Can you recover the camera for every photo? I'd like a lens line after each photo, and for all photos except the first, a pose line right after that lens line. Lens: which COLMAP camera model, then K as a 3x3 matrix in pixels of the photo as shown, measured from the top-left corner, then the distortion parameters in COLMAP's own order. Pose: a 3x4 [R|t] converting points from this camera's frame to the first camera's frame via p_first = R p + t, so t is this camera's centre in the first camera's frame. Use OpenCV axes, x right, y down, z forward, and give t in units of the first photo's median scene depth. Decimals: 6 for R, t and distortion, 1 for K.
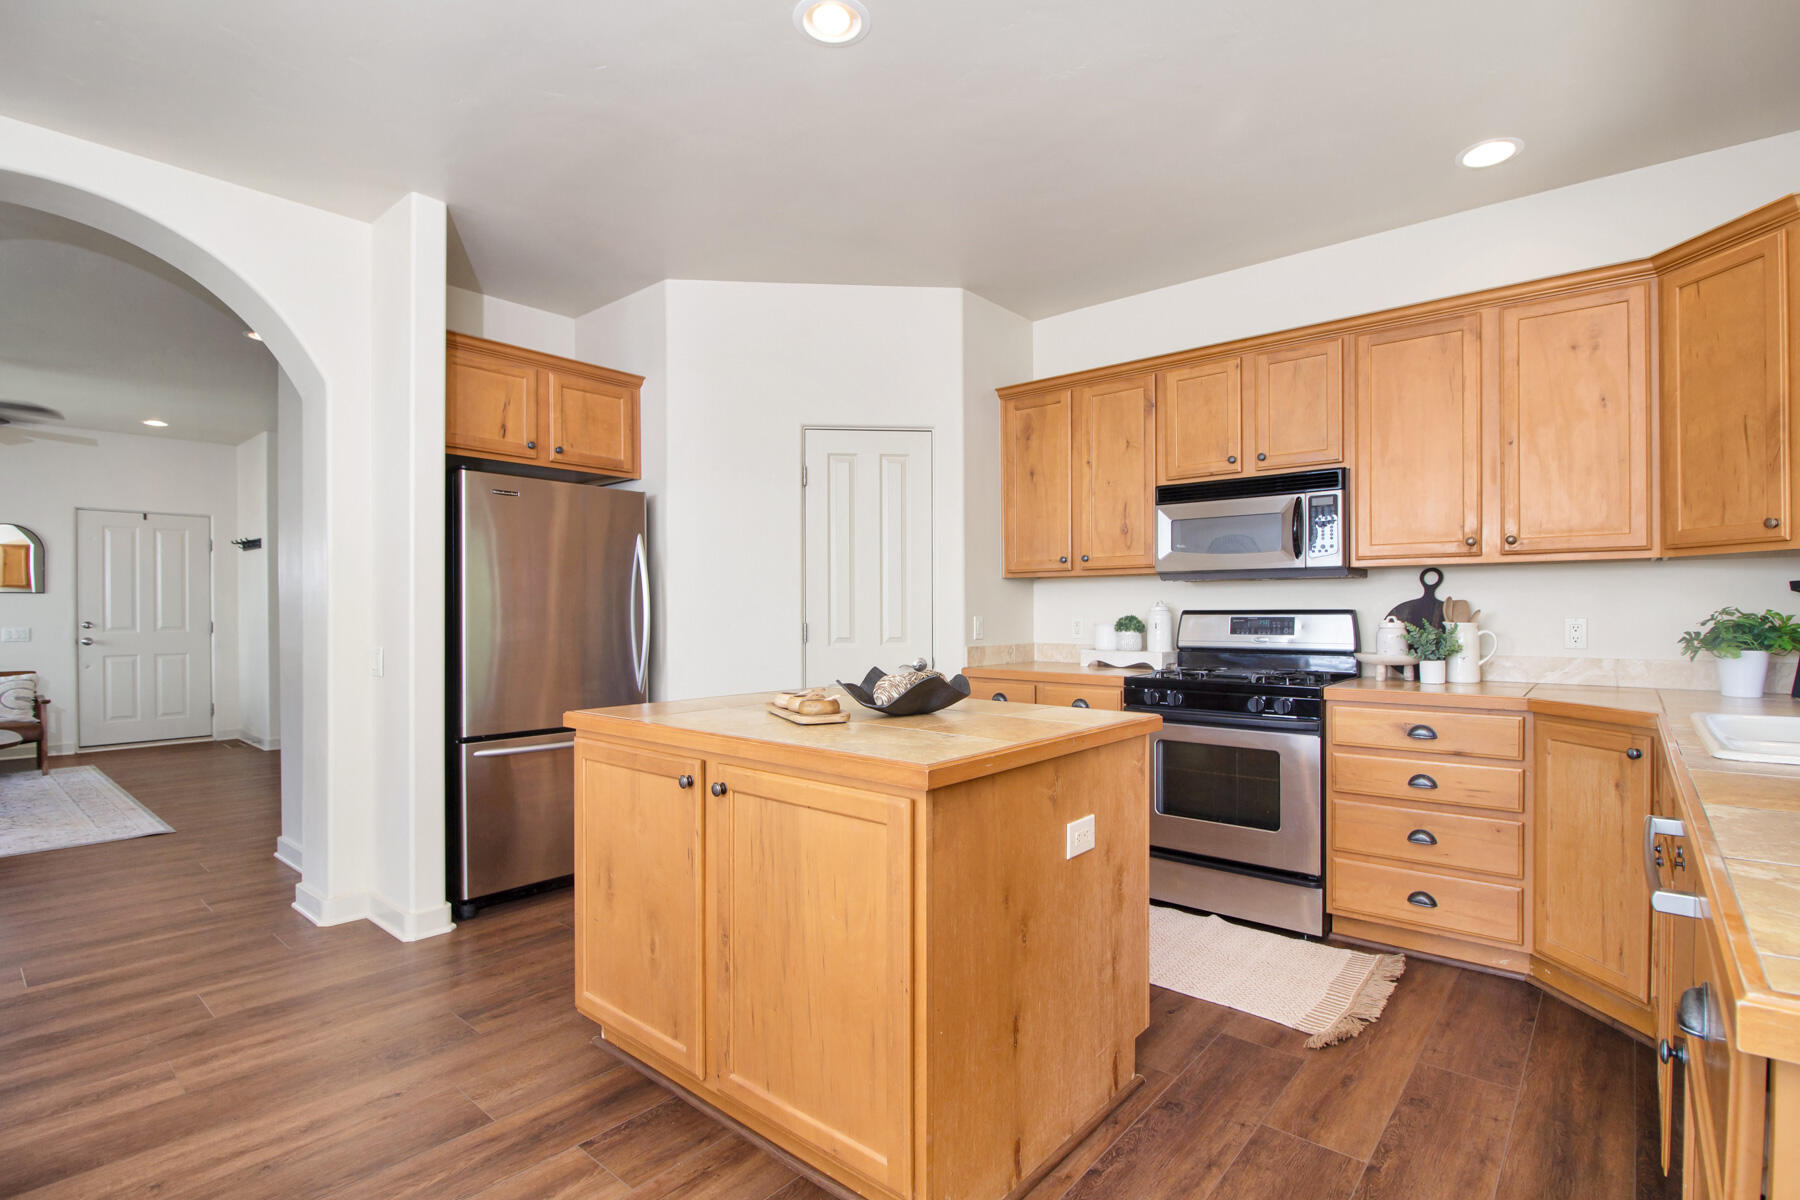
lens RADIAL K [[869.9, 0, 916.6], [0, 869.9, 603.9], [0, 0, 1]] dist [-0.003294, -0.000339]
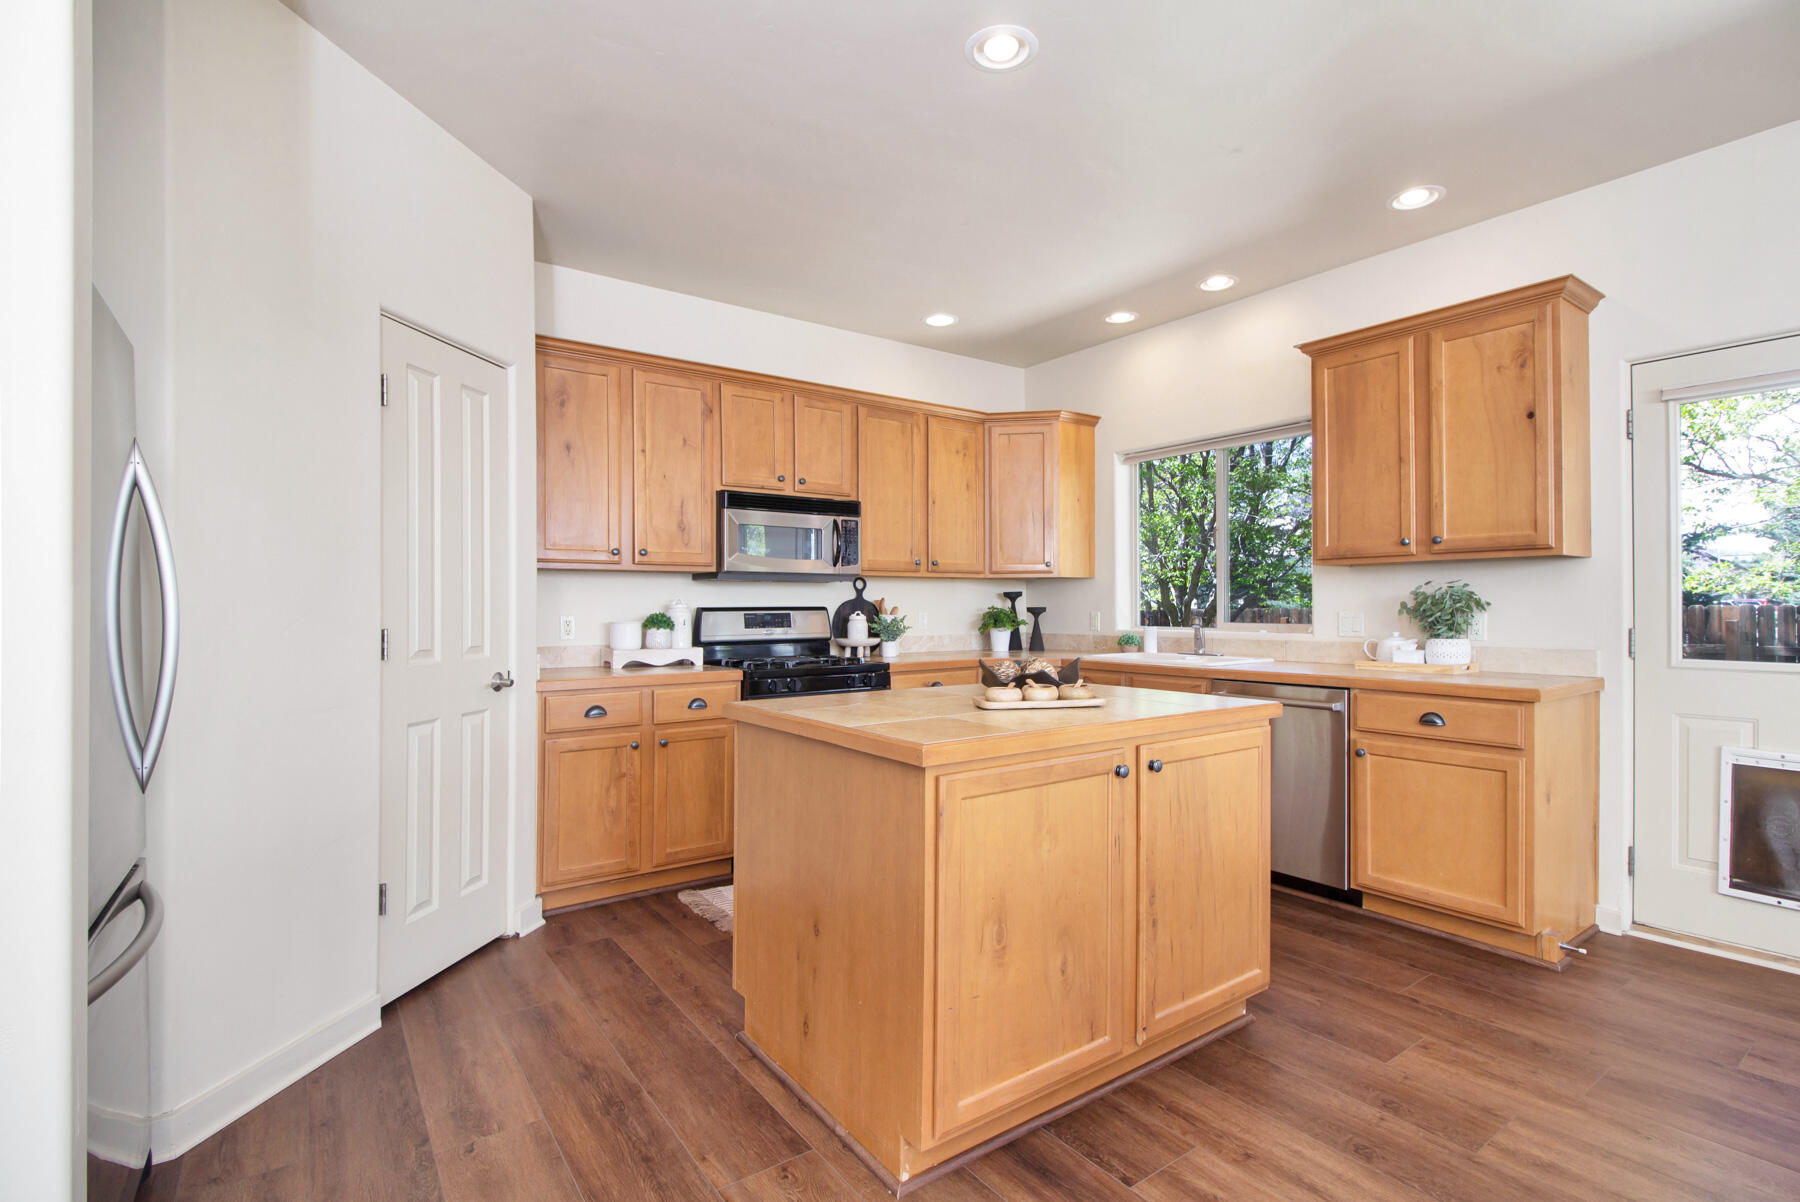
lens RADIAL K [[869.9, 0, 913.7], [0, 869.9, 607.5], [0, 0, 1]] dist [-0.003294, -0.000339]
pose [[0.218521, 0.001032, 0.975832, -0.755410], [-0.003991, 0.999992, -0.000164, 0.007459], [-0.975824, -0.003858, 0.218523, 0.580836]]
